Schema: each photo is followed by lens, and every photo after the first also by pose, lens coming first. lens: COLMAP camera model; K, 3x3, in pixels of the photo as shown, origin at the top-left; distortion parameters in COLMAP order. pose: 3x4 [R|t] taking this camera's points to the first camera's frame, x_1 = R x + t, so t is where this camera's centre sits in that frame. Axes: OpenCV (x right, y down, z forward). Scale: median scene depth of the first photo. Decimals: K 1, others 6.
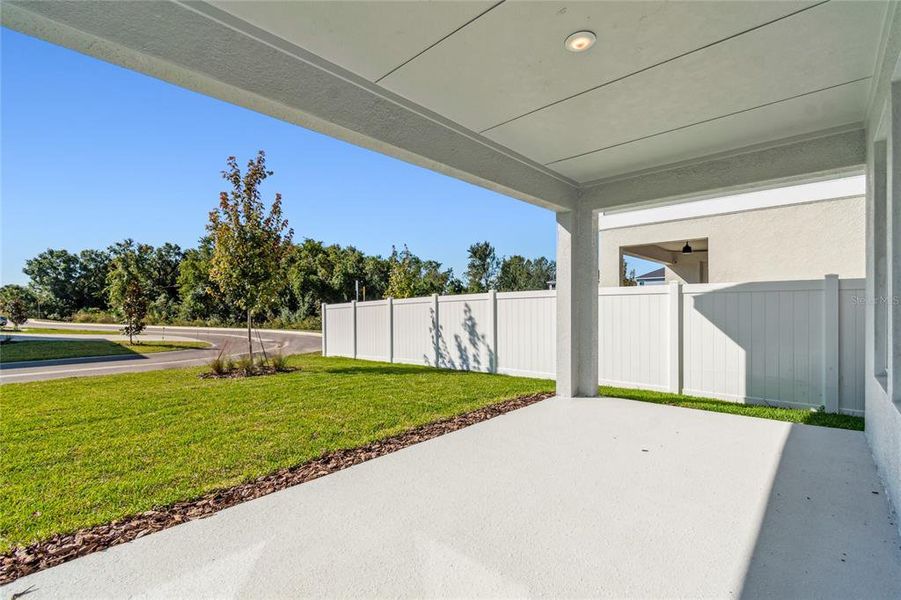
lens RADIAL K [[399.3, 0, 456.3], [0, 399.3, 308.7], [0, 0, 1]] dist [0.006366, -0.002501]
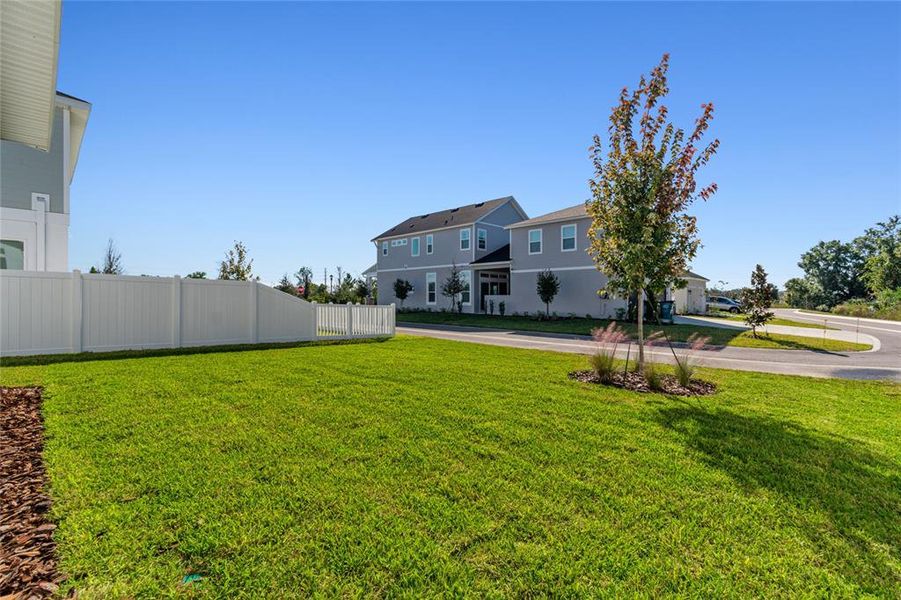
lens RADIAL K [[399.3, 0, 453.3], [0, 399.3, 302.1], [0, 0, 1]] dist [0.006366, -0.002501]
pose [[-0.021652, 0.011450, -0.999700, 0.101463], [-0.008342, 0.999898, 0.011633, 0.006785], [0.999731, 0.008592, -0.021554, 0.350025]]
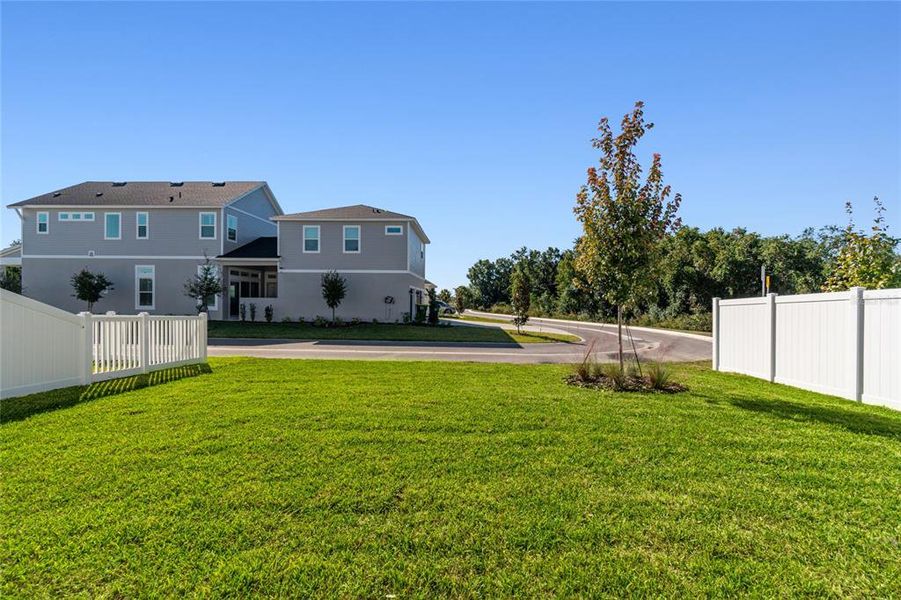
lens RADIAL K [[399.3, 0, 455.7], [0, 399.3, 302.4], [0, 0, 1]] dist [0.006366, -0.002501]
pose [[0.653697, 0.009998, -0.756690, -0.064669], [-0.014563, 0.999894, 0.000630, 0.000837], [0.756616, 0.010608, 0.653773, 0.115924]]
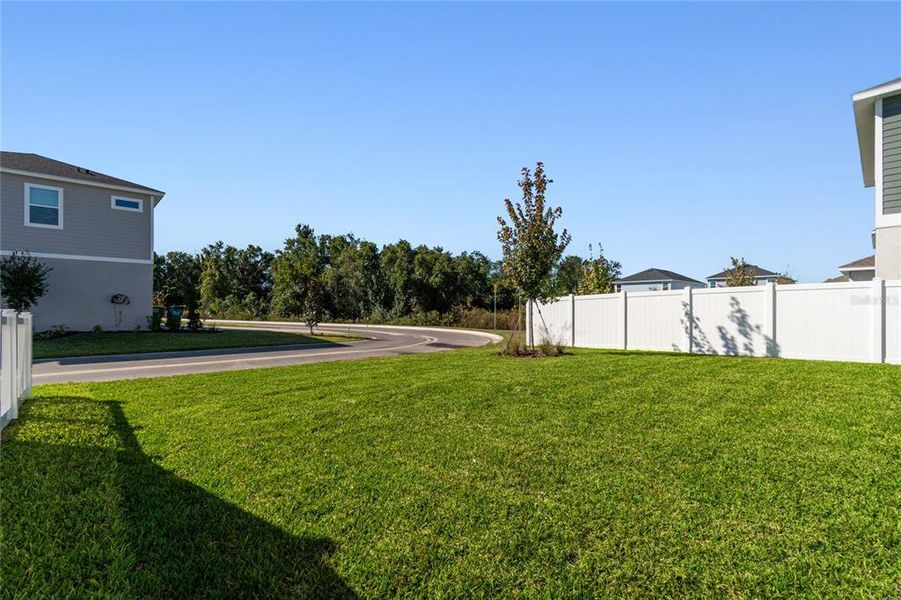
lens RADIAL K [[399.3, 0, 454.3], [0, 399.3, 312.9], [0, 0, 1]] dist [0.006366, -0.002501]
pose [[0.996532, 0.009239, -0.082694, -0.327475], [-0.008541, 0.999925, 0.008790, 0.013873], [0.082769, -0.008053, 0.996536, -0.079899]]
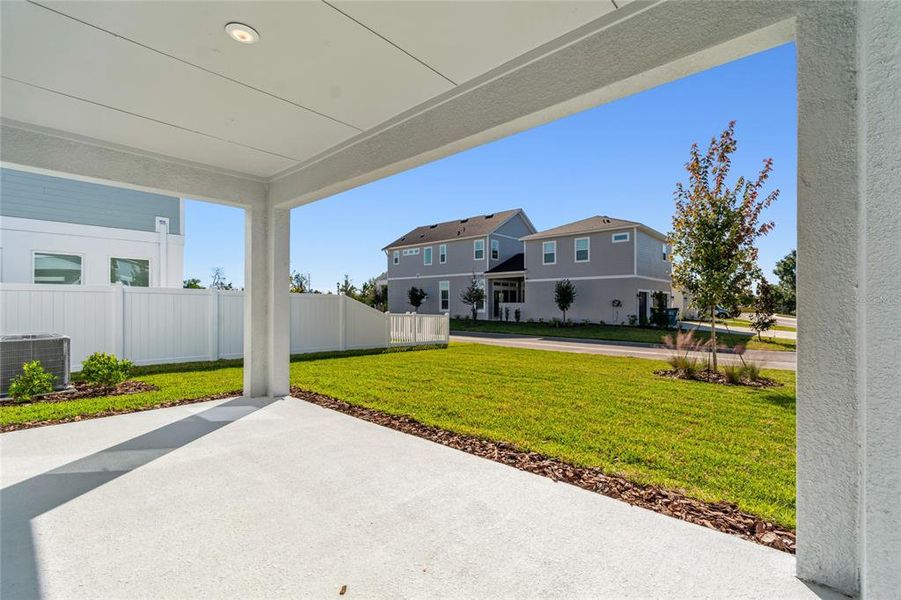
lens RADIAL K [[399.3, 0, 455.1], [0, 399.3, 304.2], [0, 0, 1]] dist [0.006366, -0.002501]
pose [[0.027438, 0.003473, -0.999617, 0.183028], [-0.005188, 0.999981, 0.003332, -0.002426], [0.999610, 0.005094, 0.027456, 0.205186]]
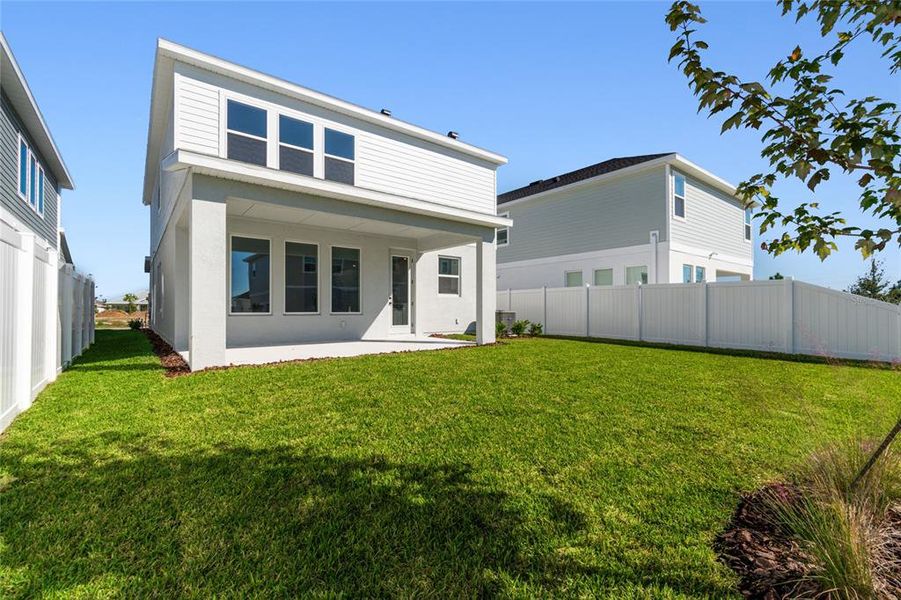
lens RADIAL K [[399.3, 0, 452.1], [0, 399.3, 304.0], [0, 0, 1]] dist [0.006366, -0.002501]
pose [[-0.989265, 0.006154, 0.146000, -0.149777], [0.004940, 0.999950, -0.008672, 0.018389], [-0.146046, -0.007858, -0.989247, 0.604078]]
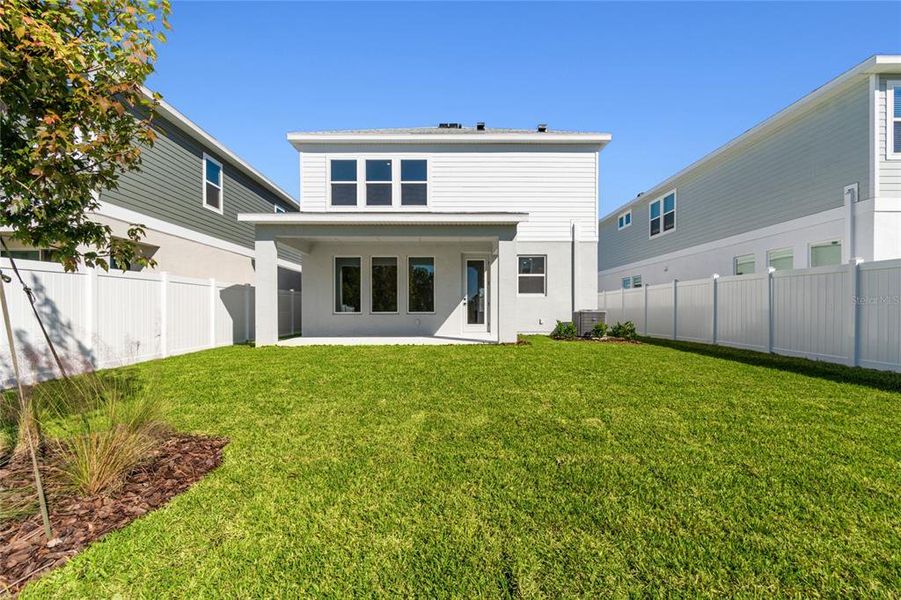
lens RADIAL K [[399.3, 0, 452.2], [0, 399.3, 314.4], [0, 0, 1]] dist [0.006366, -0.002501]
pose [[-0.686245, 0.000145, 0.727371, -0.445475], [0.010092, 0.999906, 0.009322, 0.023085], [-0.727301, 0.013738, -0.686181, 0.485549]]
